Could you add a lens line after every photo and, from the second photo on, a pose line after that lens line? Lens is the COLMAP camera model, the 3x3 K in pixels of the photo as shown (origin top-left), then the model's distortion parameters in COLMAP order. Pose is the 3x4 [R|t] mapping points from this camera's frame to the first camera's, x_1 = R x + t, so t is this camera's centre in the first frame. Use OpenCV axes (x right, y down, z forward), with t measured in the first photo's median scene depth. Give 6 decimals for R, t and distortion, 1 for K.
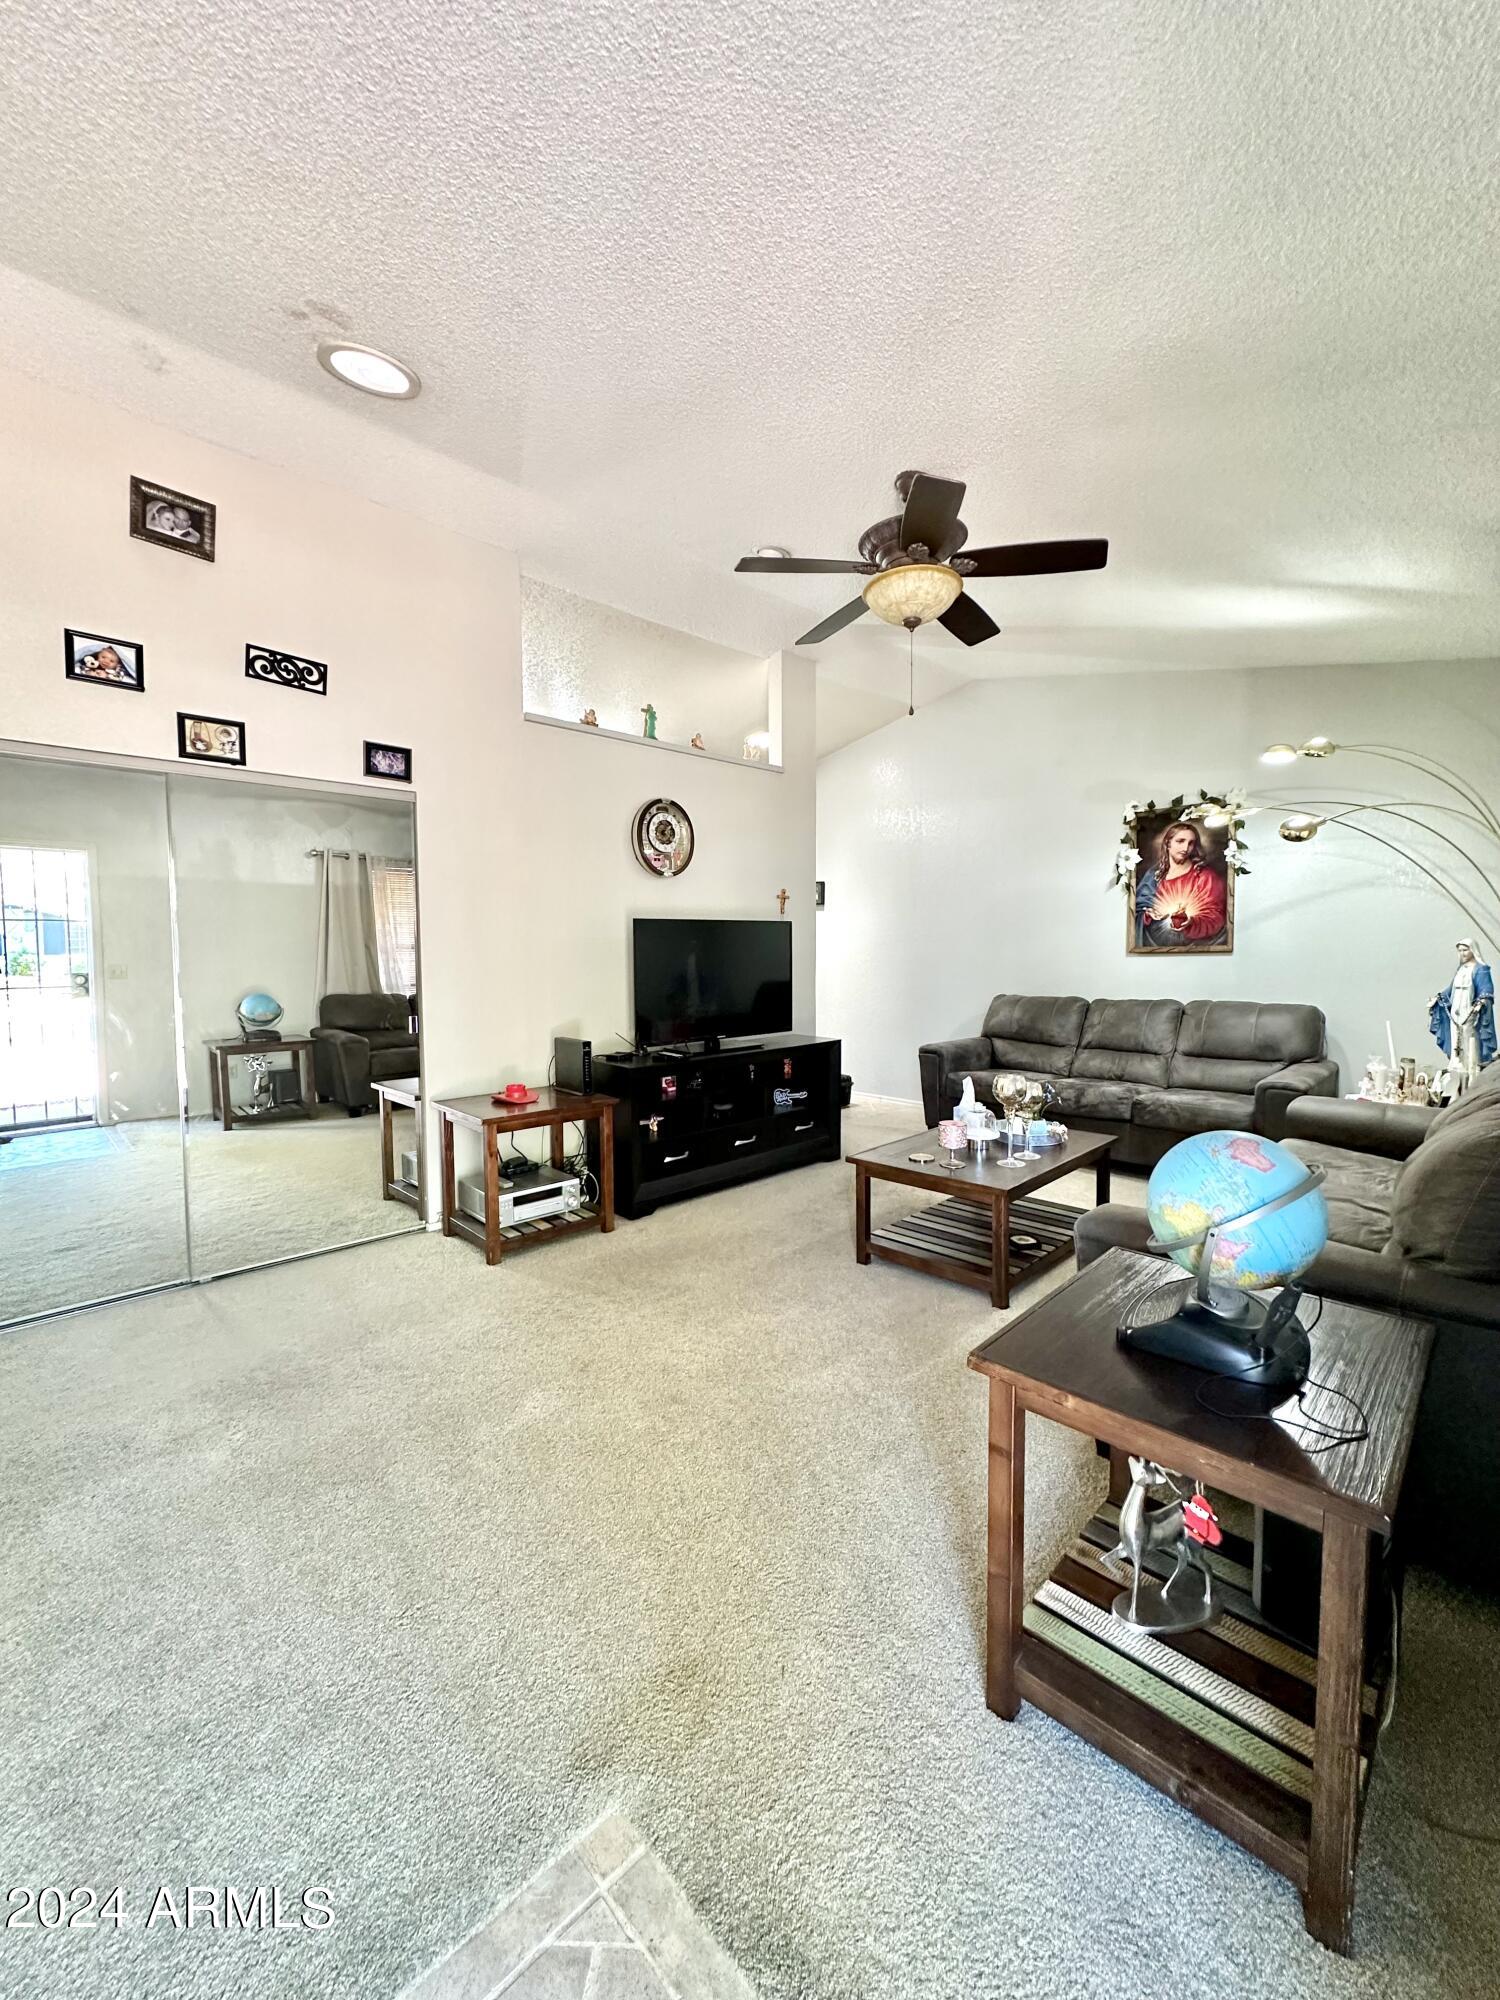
lens RADIAL K [[788.3, 0, 749.4], [0, 788.3, 996.7], [0, 0, 1]] dist [-0.001681, -0.000399]
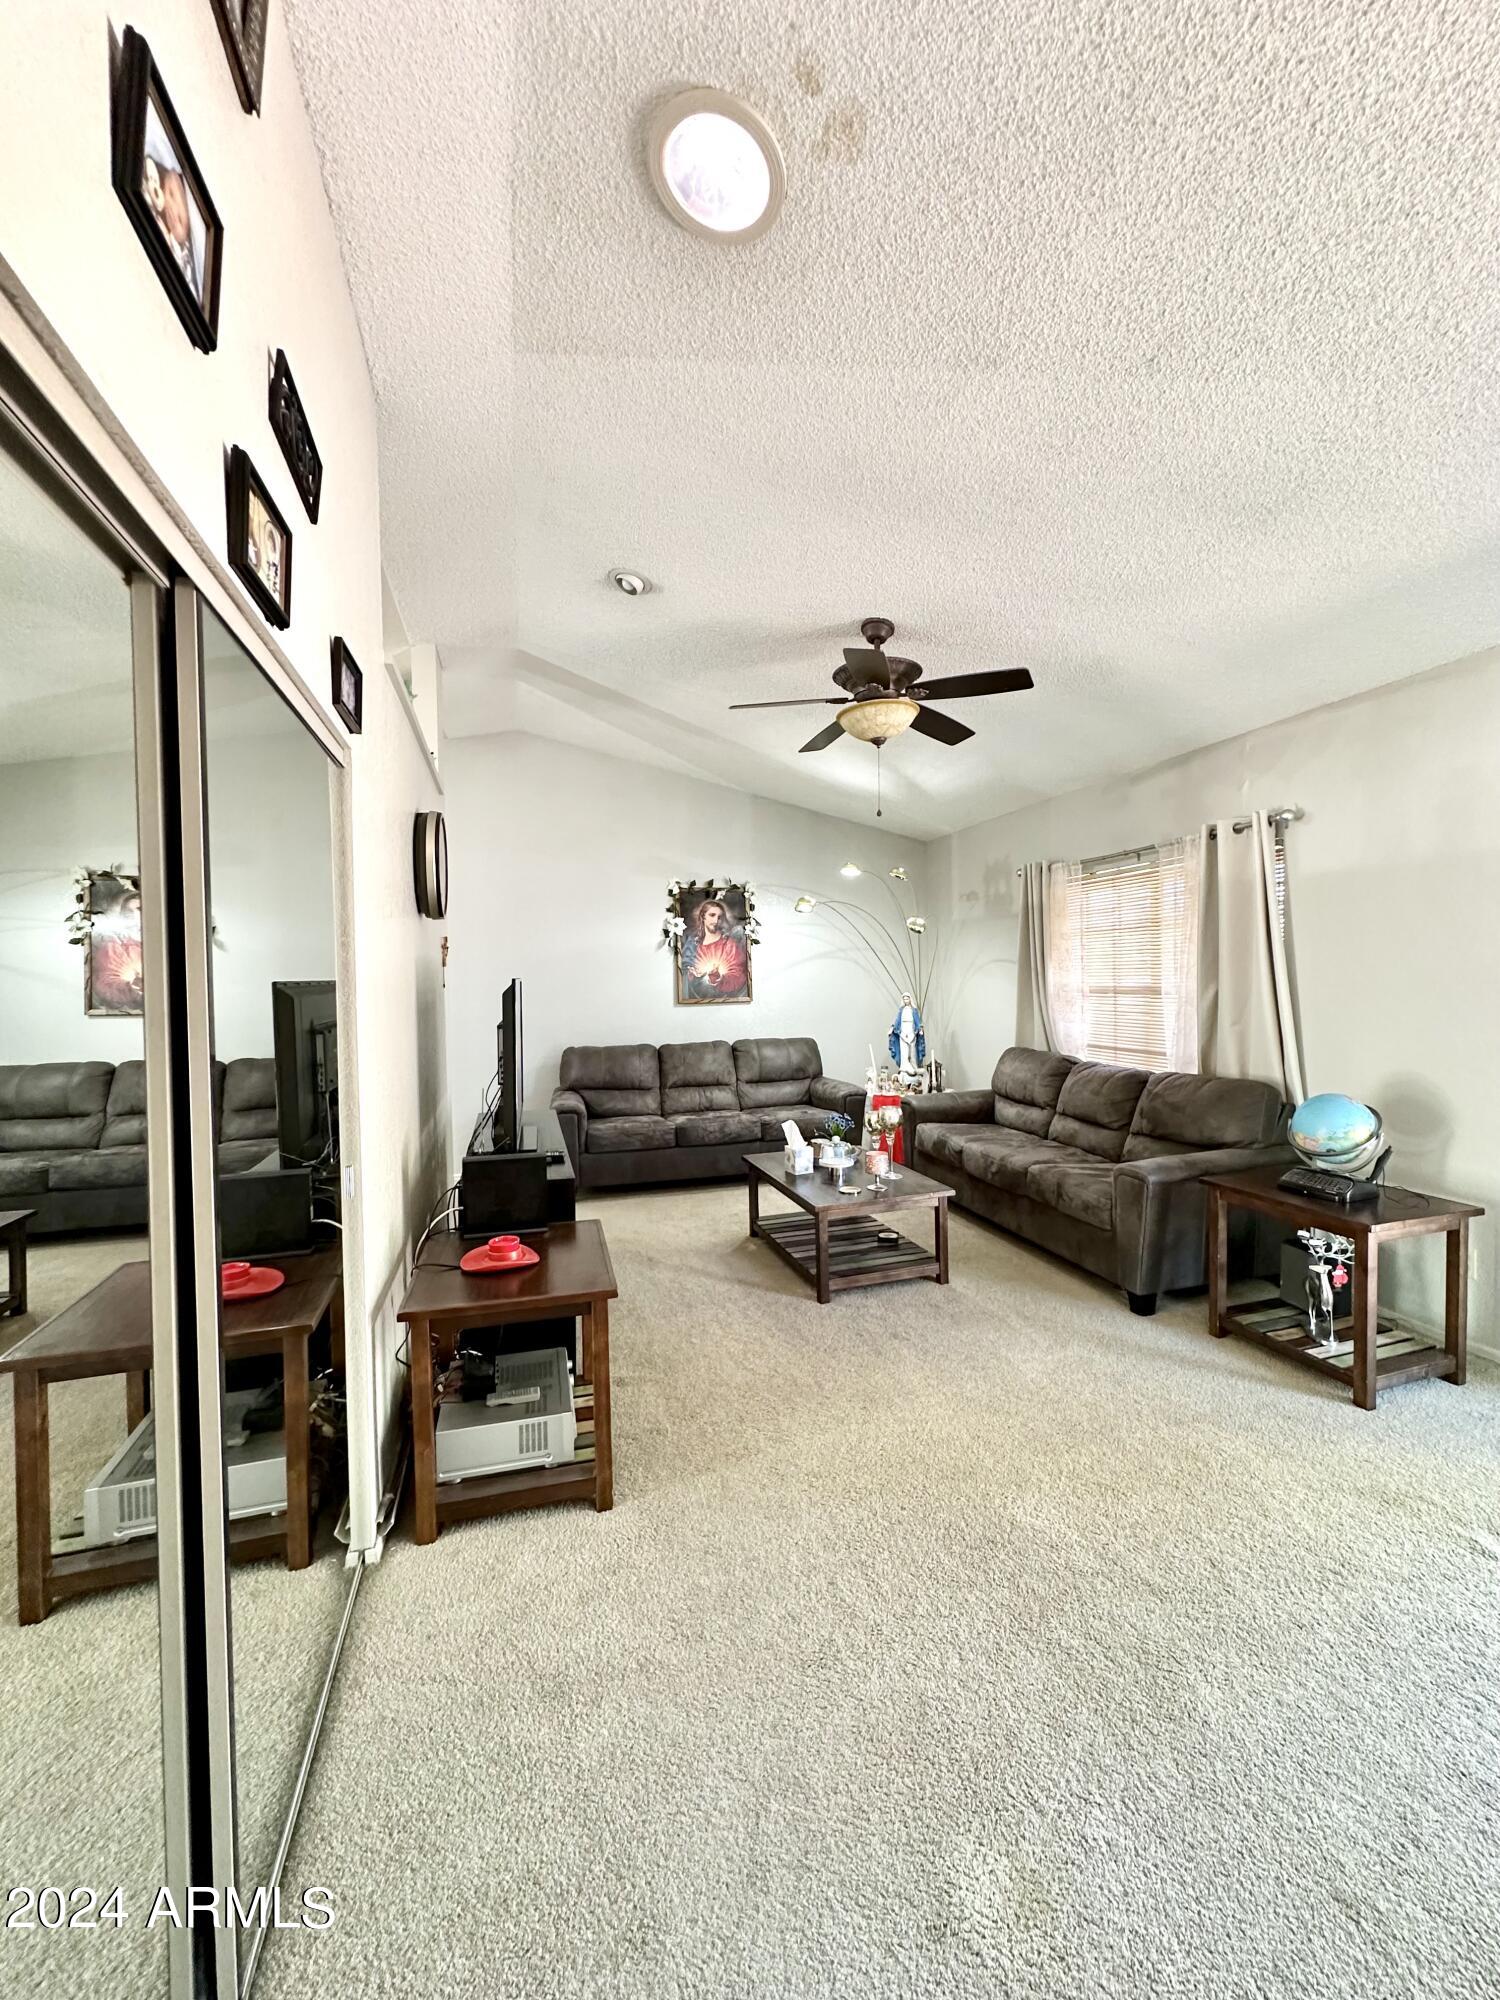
lens RADIAL K [[788.3, 0, 752.6], [0, 788.3, 998.2], [0, 0, 1]] dist [-0.001681, -0.000399]
pose [[0.474804, -0.016574, 0.879936, -0.541860], [0.056874, 0.998311, -0.011886, -0.045851], [-0.878252, 0.055689, 0.474944, 0.350532]]
